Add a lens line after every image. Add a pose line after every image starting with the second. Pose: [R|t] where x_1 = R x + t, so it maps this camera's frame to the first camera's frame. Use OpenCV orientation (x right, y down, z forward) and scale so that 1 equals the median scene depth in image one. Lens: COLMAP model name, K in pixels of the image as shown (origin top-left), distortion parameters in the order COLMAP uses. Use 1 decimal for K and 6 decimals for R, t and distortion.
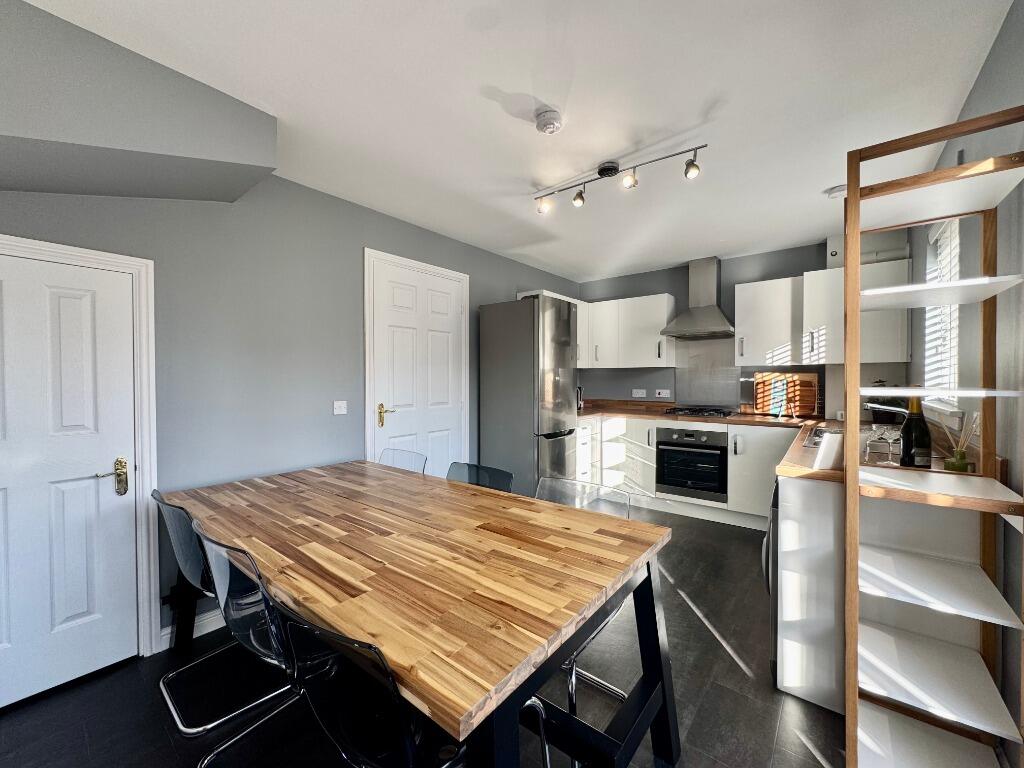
lens RADIAL K [[405.9, 0, 511.4], [0, 405.9, 385.0], [0, 0, 1]] dist [-0.001588, -0.000147]
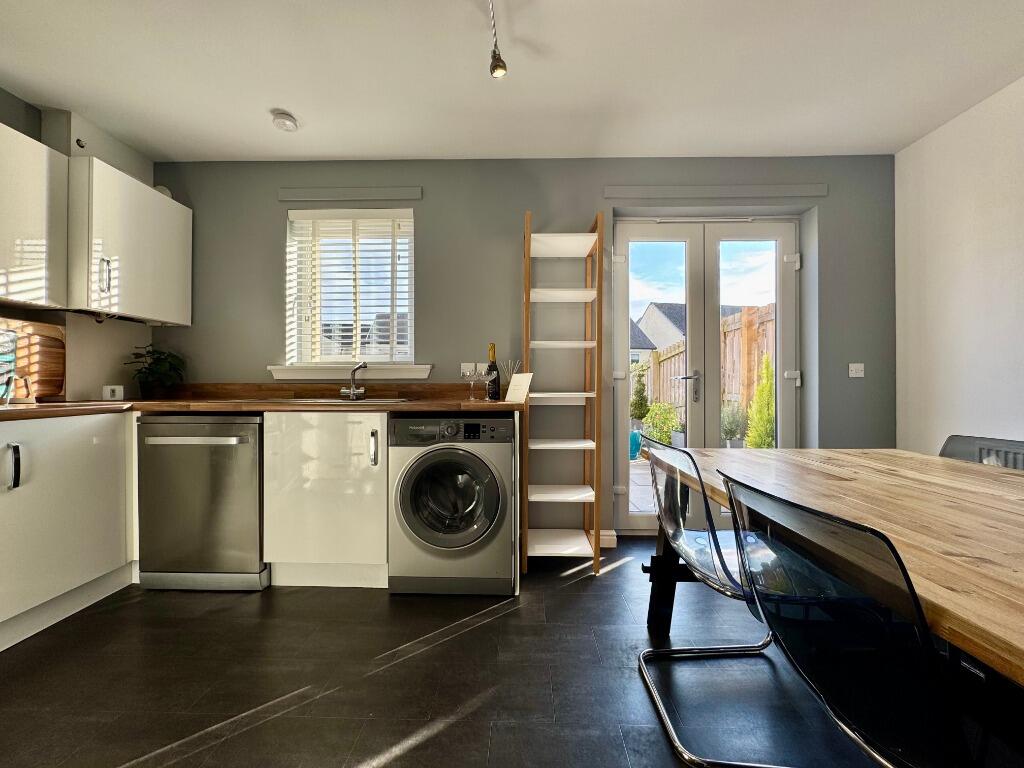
lens RADIAL K [[405.9, 0, 511.4], [0, 405.9, 385.0], [0, 0, 1]] dist [-0.001588, -0.000147]
pose [[-0.603632, -0.001224, 0.797262, -0.127496], [0.017243, 0.999745, 0.014590, 0.059328], [-0.797077, 0.022555, -0.603457, 0.817153]]
